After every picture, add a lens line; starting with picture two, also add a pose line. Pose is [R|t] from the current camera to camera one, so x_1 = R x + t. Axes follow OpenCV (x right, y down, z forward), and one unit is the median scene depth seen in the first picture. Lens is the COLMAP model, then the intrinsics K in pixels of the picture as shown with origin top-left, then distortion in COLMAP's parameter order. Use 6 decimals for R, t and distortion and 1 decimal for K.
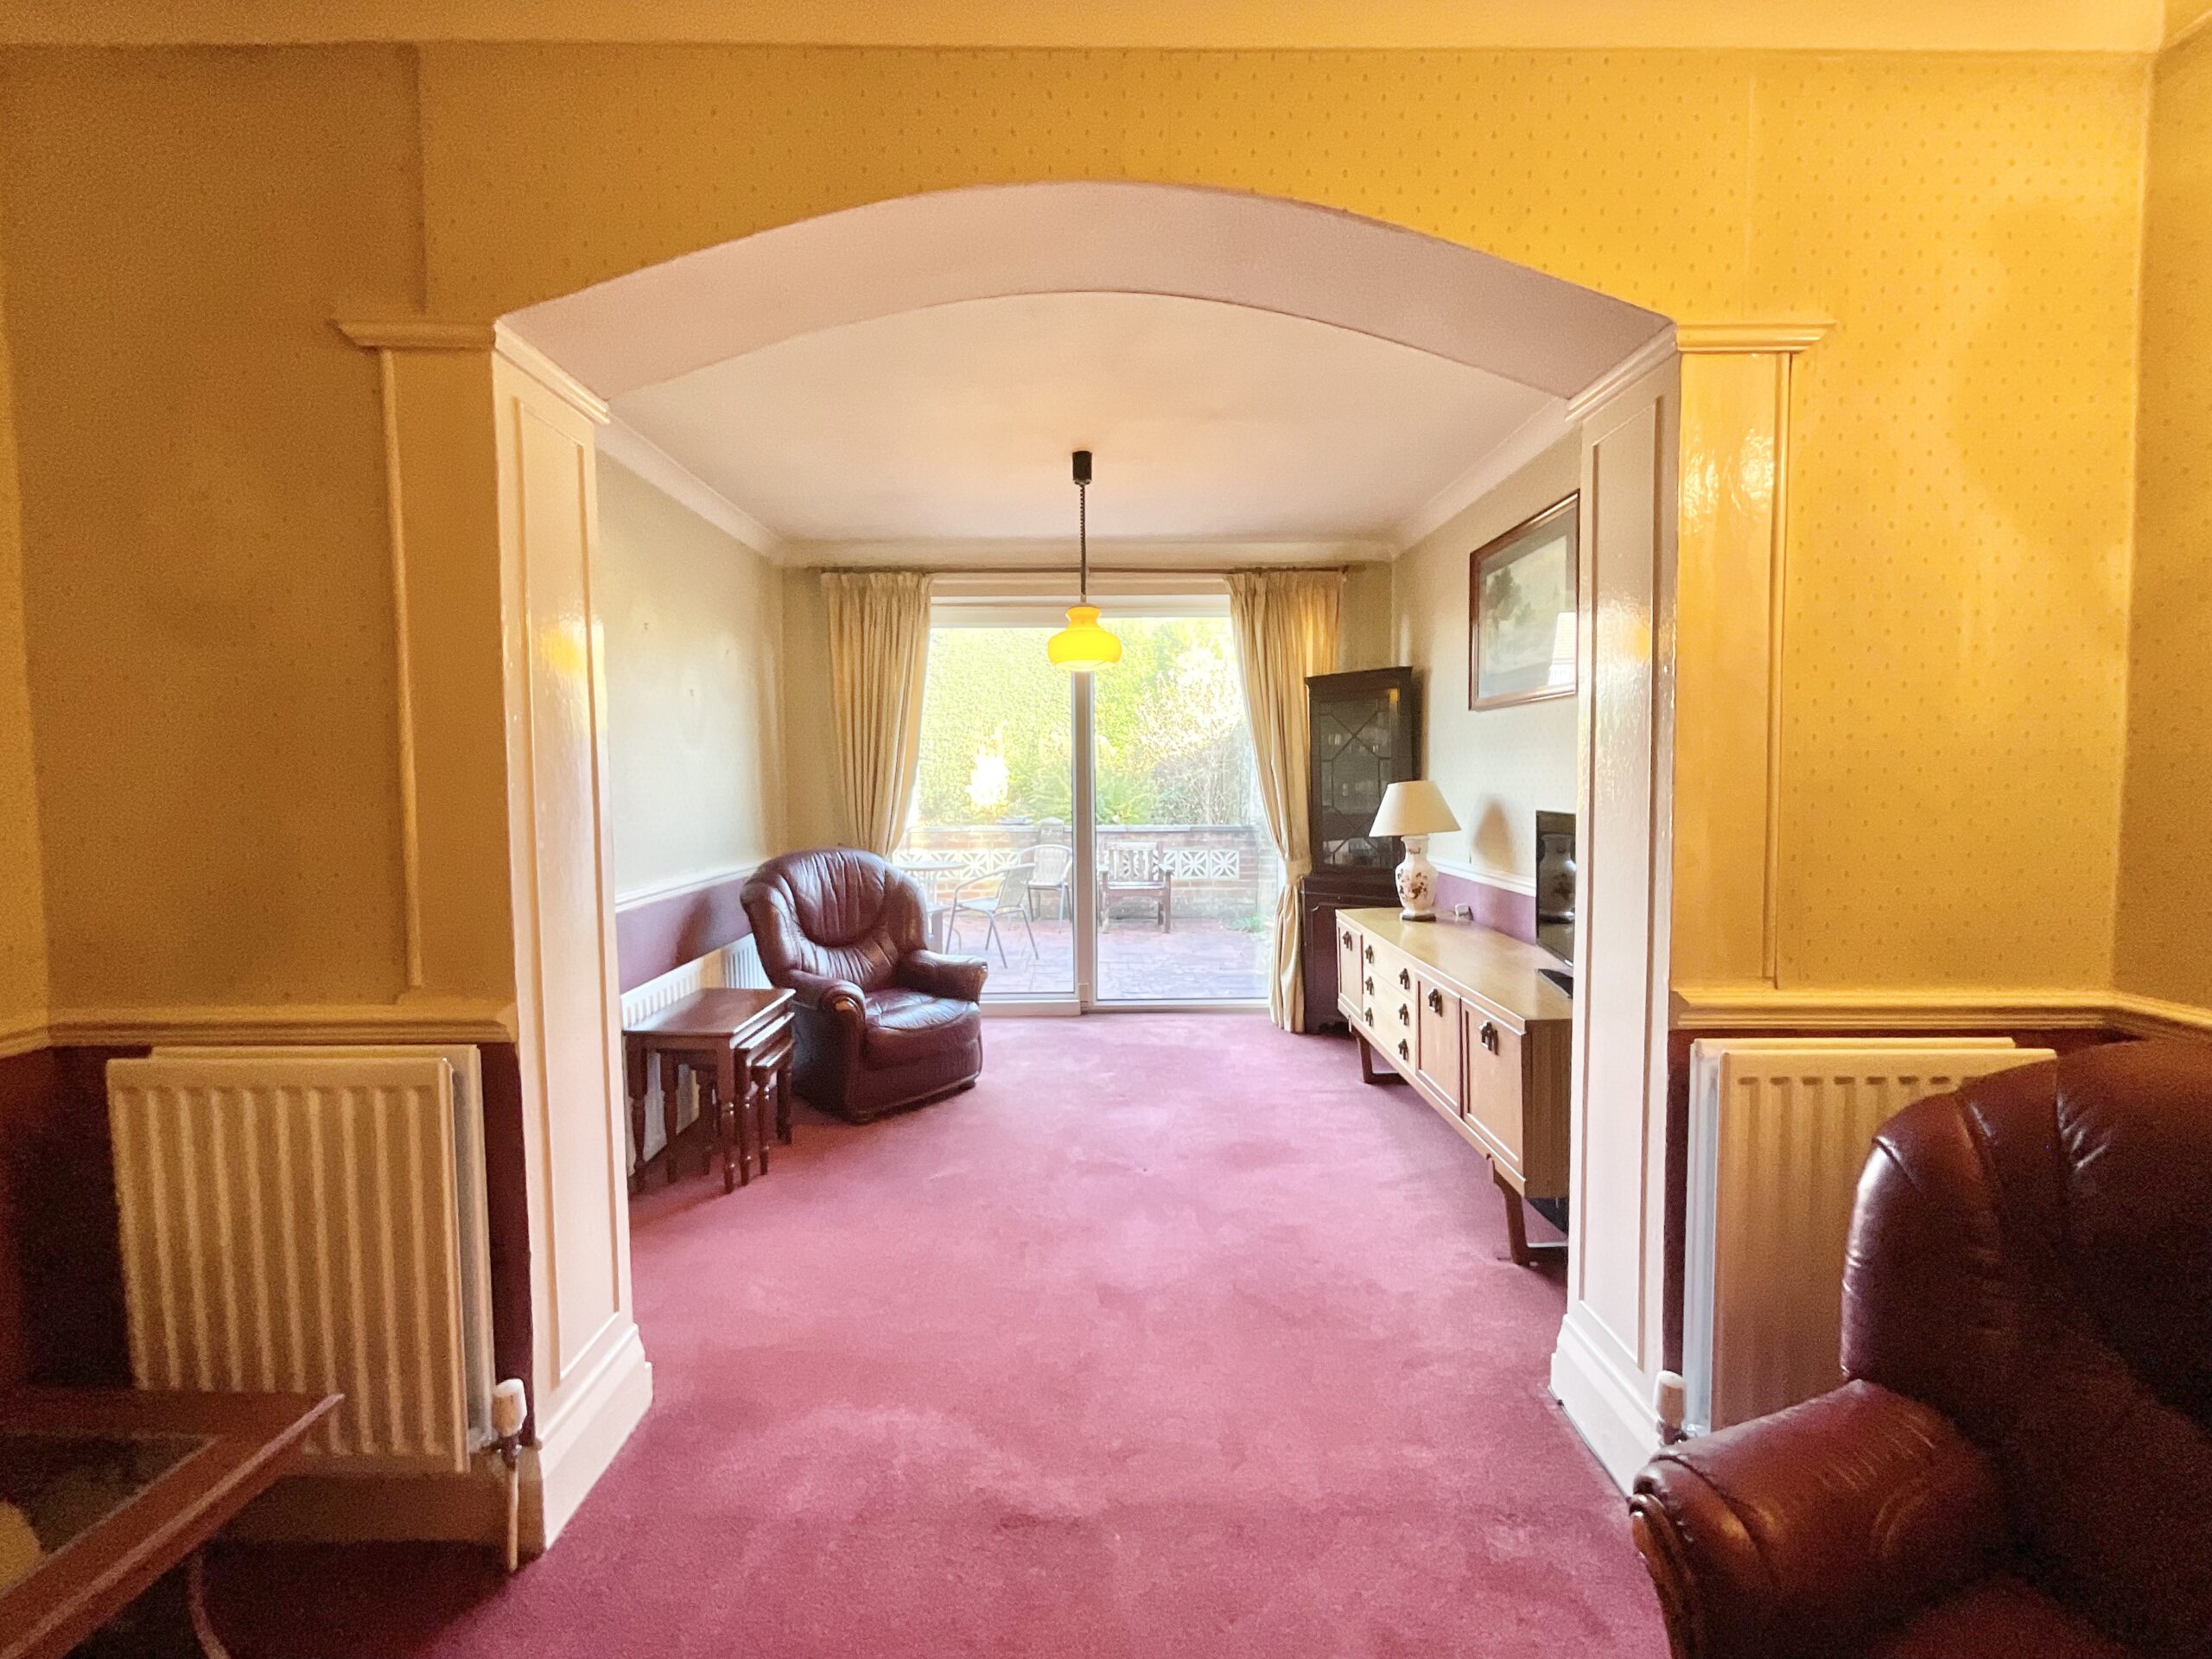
lens RADIAL K [[895.0, 0, 1106.0], [0, 895.0, 829.5], [0, 0, 1]] dist [0.001310, 0.000389]
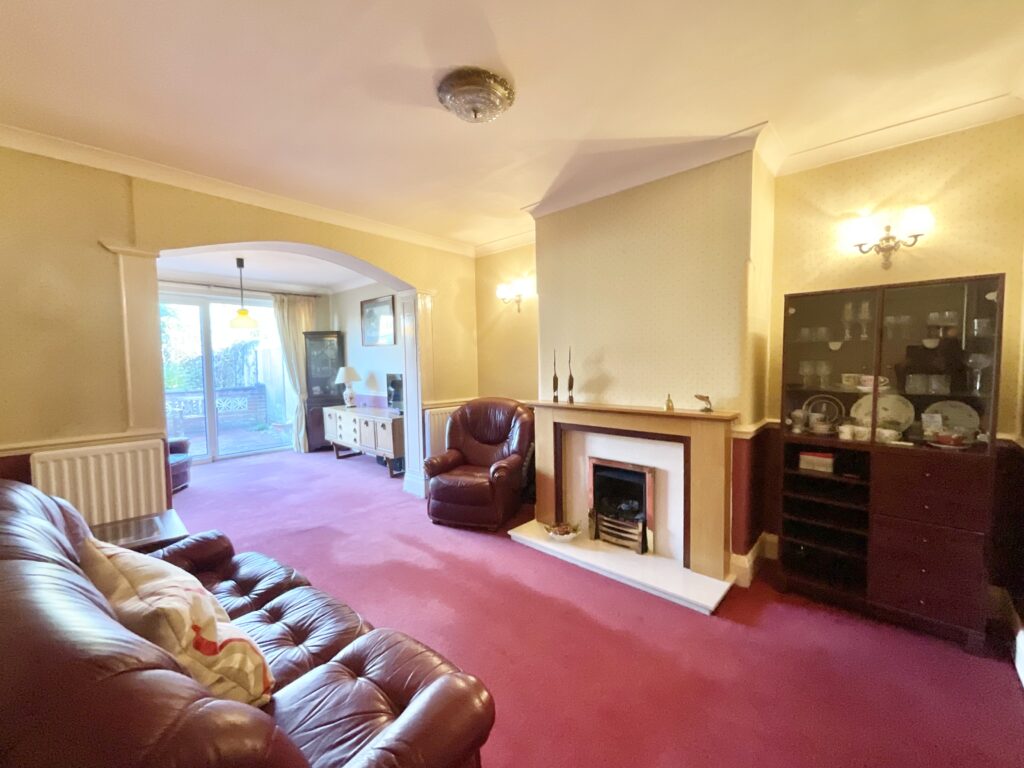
lens RADIAL K [[412.2, 0, 509.6], [0, 412.2, 383.3], [0, 0, 1]] dist [0.016490, -0.009036]
pose [[0.685241, -0.041780, 0.727117, -0.366331], [0.050141, 0.998691, 0.010130, 0.023348], [-0.726588, 0.029517, 0.686439, -0.501022]]
